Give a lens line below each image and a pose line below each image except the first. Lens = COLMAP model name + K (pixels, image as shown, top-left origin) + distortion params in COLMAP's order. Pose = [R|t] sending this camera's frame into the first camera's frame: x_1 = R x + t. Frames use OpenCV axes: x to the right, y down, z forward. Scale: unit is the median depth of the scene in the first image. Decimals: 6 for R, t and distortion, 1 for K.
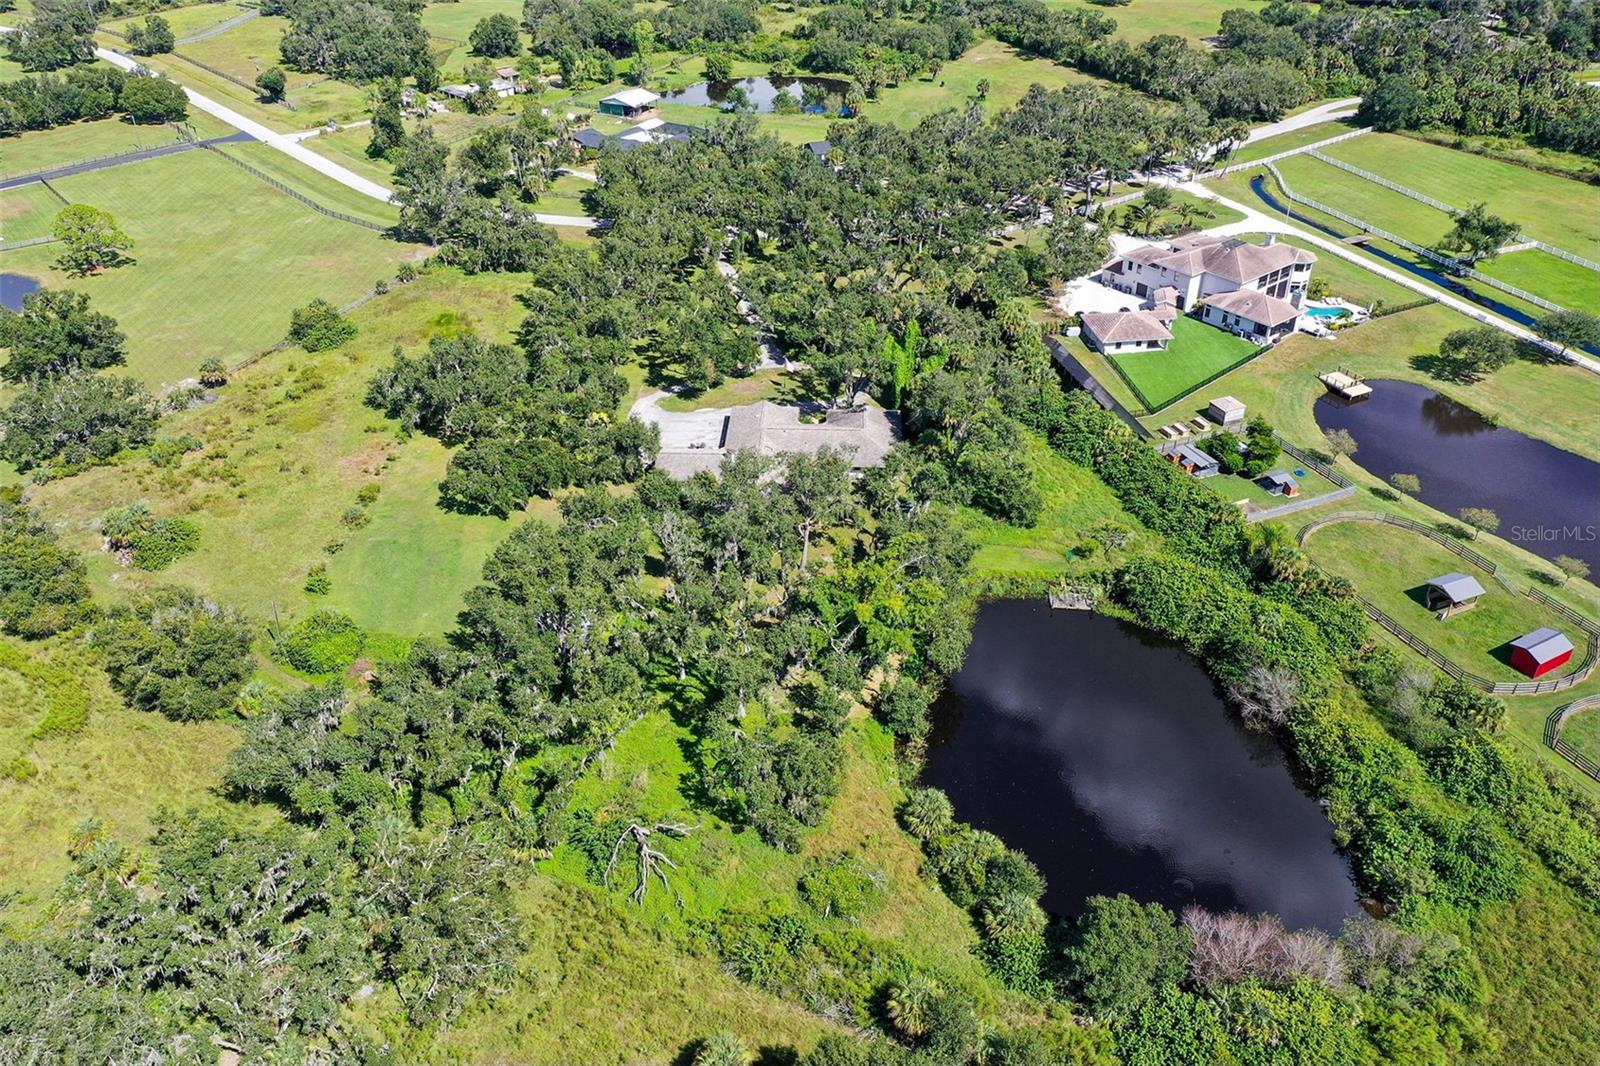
lens RADIAL K [[1271.2, 0, 800.0], [0, 1271.2, 533.0], [0, 0, 1]] dist [0.023247, 0.003629]
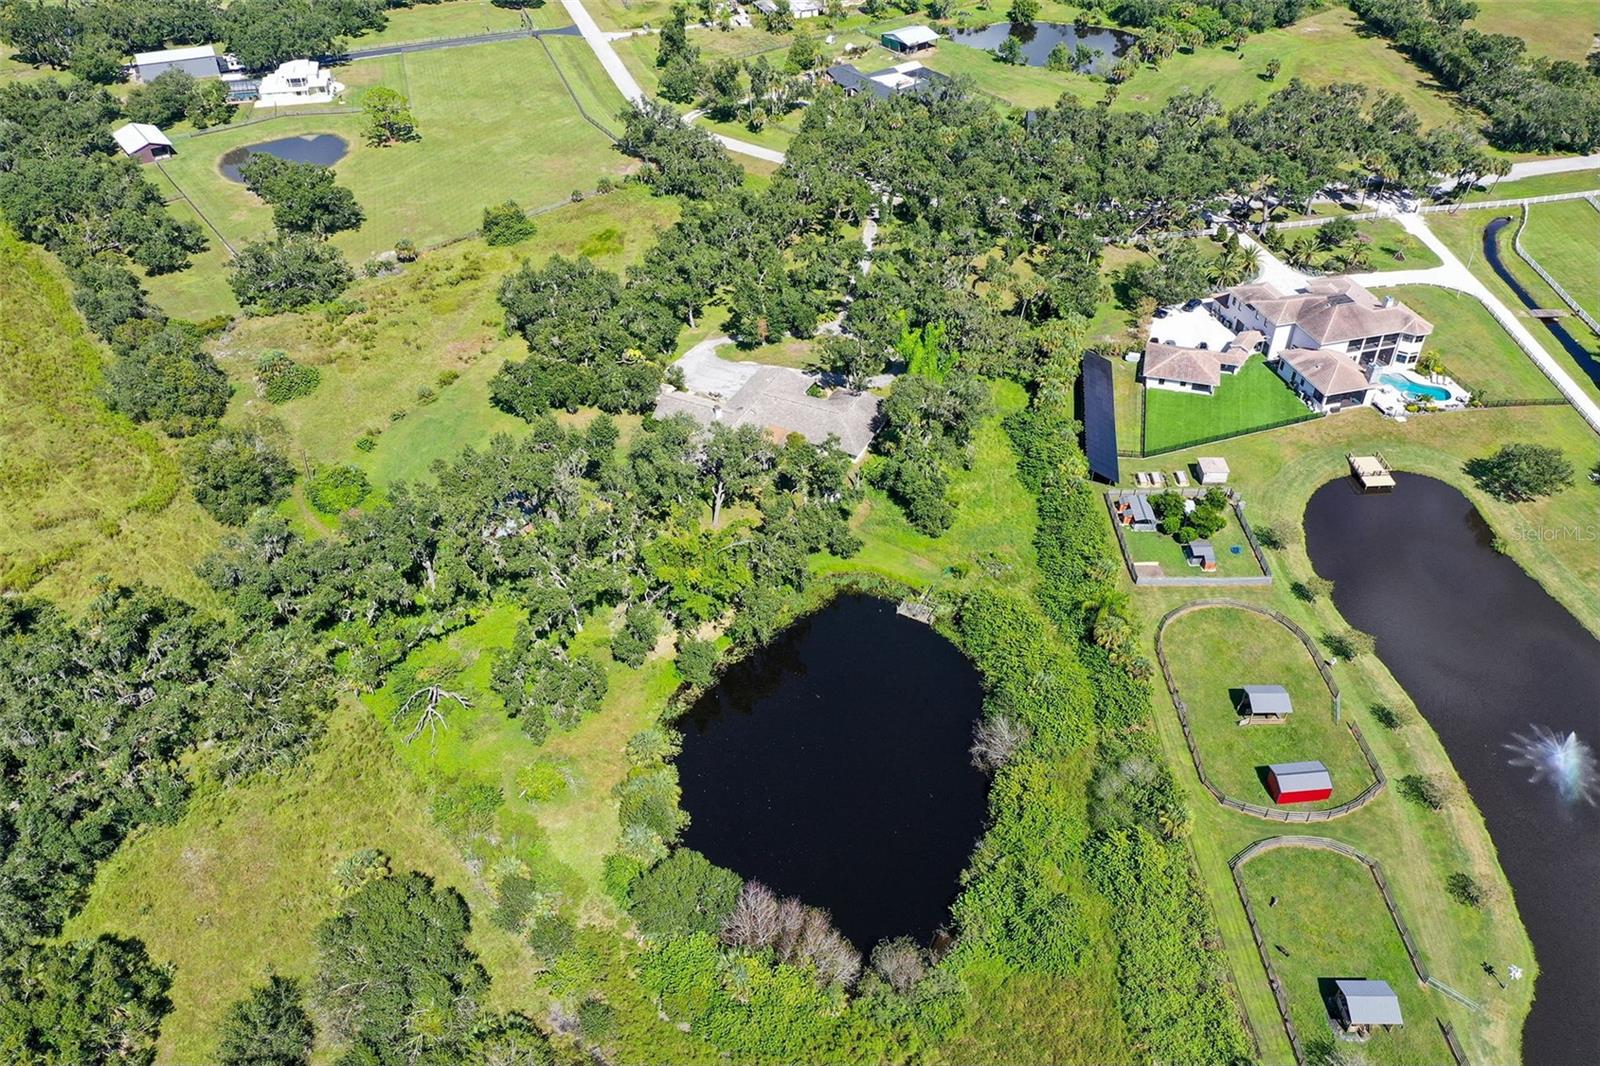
lens RADIAL K [[1271.2, 0, 800.0], [0, 1271.2, 533.0], [0, 0, 1]] dist [0.023247, 0.003629]
pose [[0.919144, 0.247595, -0.306384, 0.340525], [-0.217803, 0.967502, 0.128455, -0.102477], [0.328232, -0.051338, 0.943201, -0.057598]]
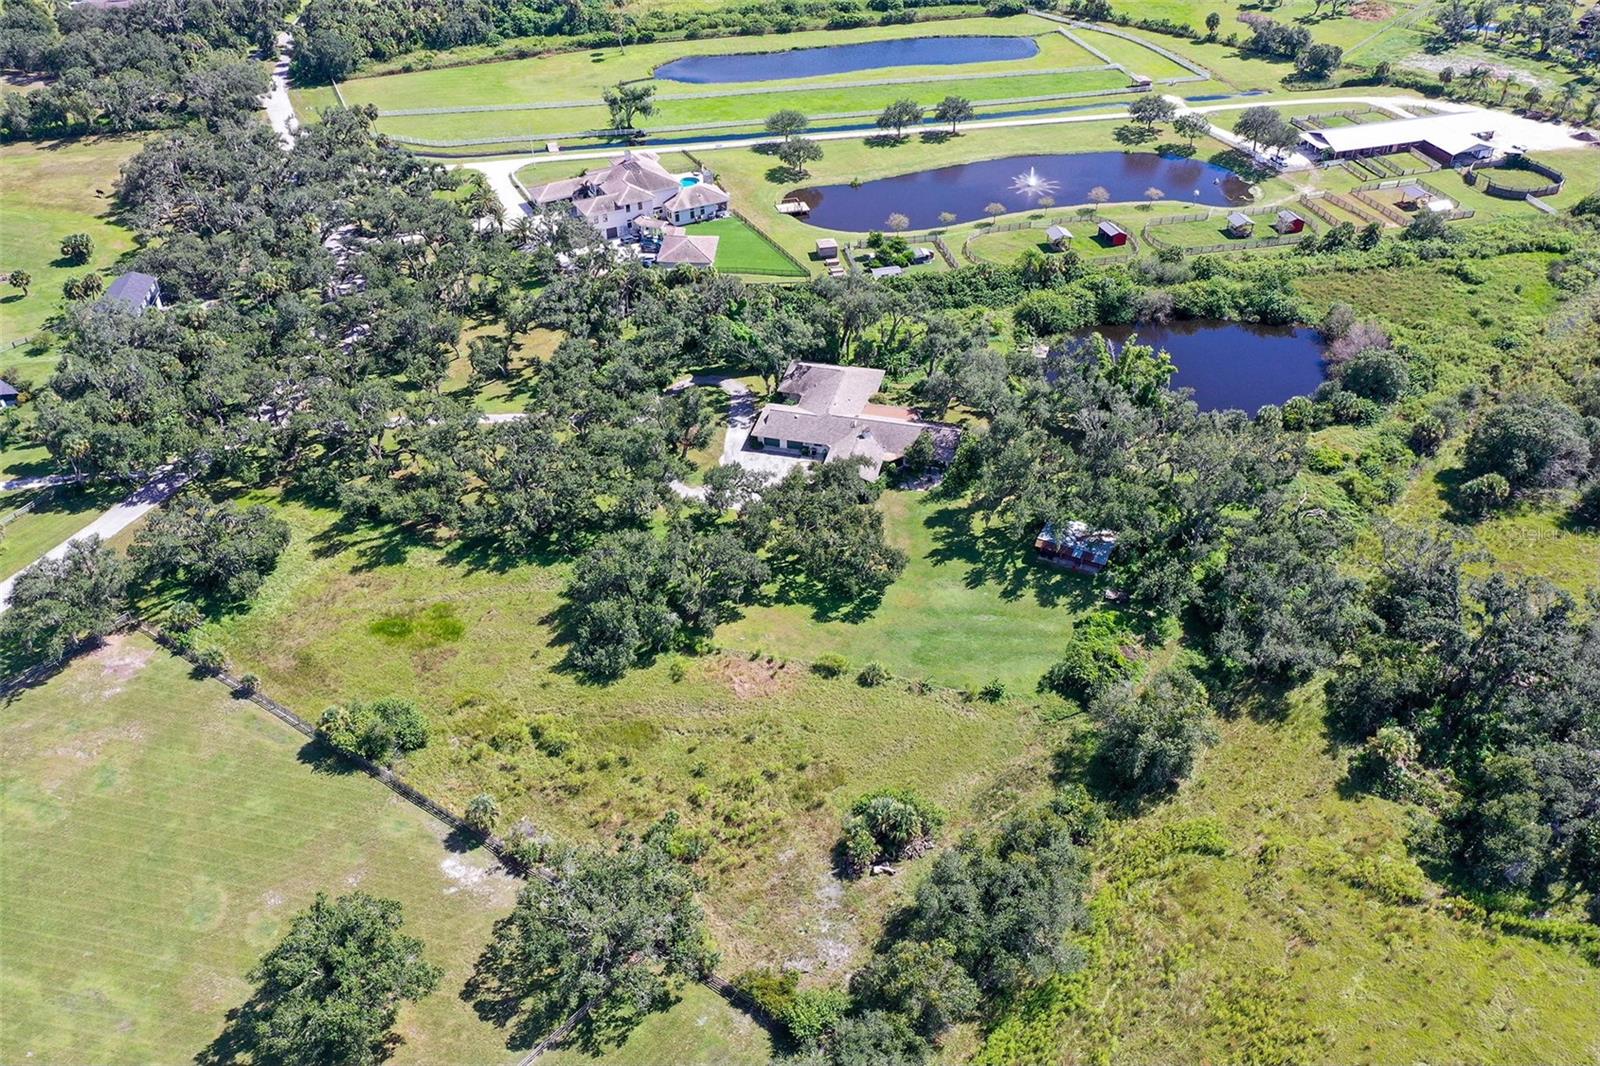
lens RADIAL K [[1271.2, 0, 800.0], [0, 1271.2, 533.0], [0, 0, 1]] dist [0.023247, 0.003629]
pose [[0.196295, -0.595441, 0.779050, -0.884420], [0.537996, 0.729641, 0.422119, -0.446785], [-0.819773, 0.336266, 0.463570, 0.468219]]
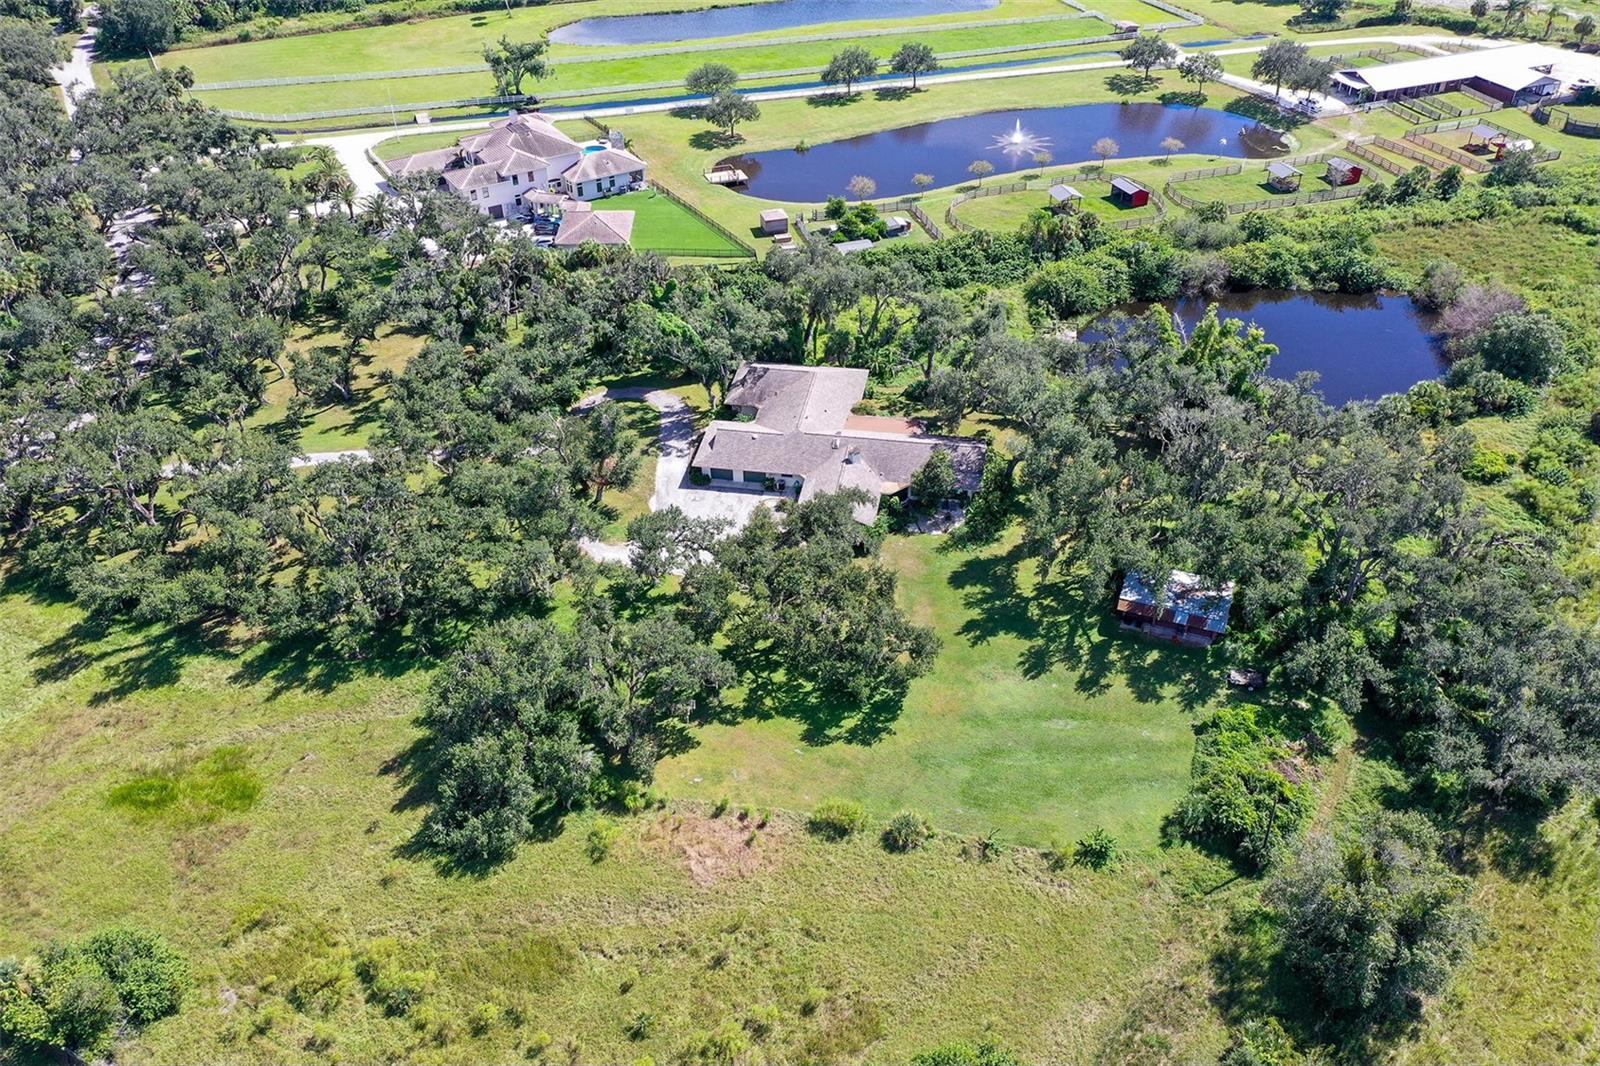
lens RADIAL K [[1271.2, 0, 800.0], [0, 1271.2, 533.0], [0, 0, 1]] dist [0.023247, 0.003629]
pose [[0.125633, -0.589261, 0.798116, -0.644757], [0.549749, 0.711027, 0.438425, -0.351650], [-0.825828, 0.383683, 0.413274, 0.610887]]
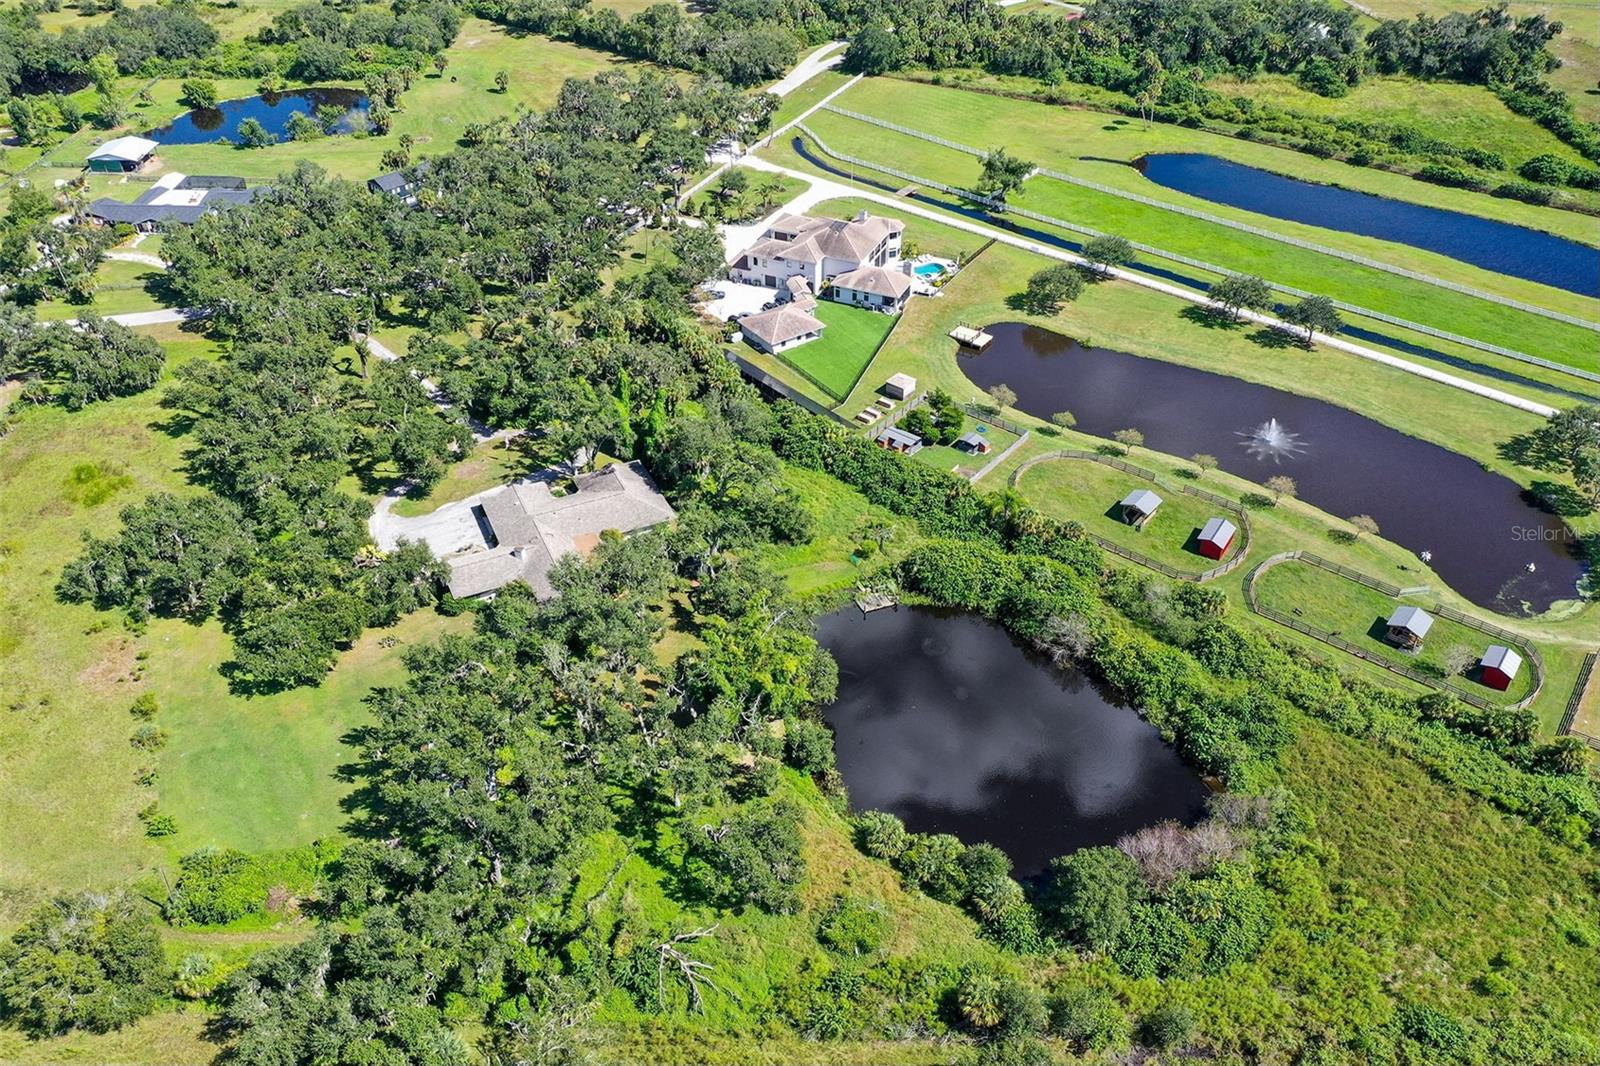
lens RADIAL K [[1271.2, 0, 800.0], [0, 1271.2, 533.0], [0, 0, 1]] dist [0.023247, 0.003629]
pose [[0.888691, -0.275520, 0.366493, -0.192678], [0.248723, 0.961178, 0.119472, -0.122681], [-0.385182, -0.015018, 0.922719, -0.021089]]
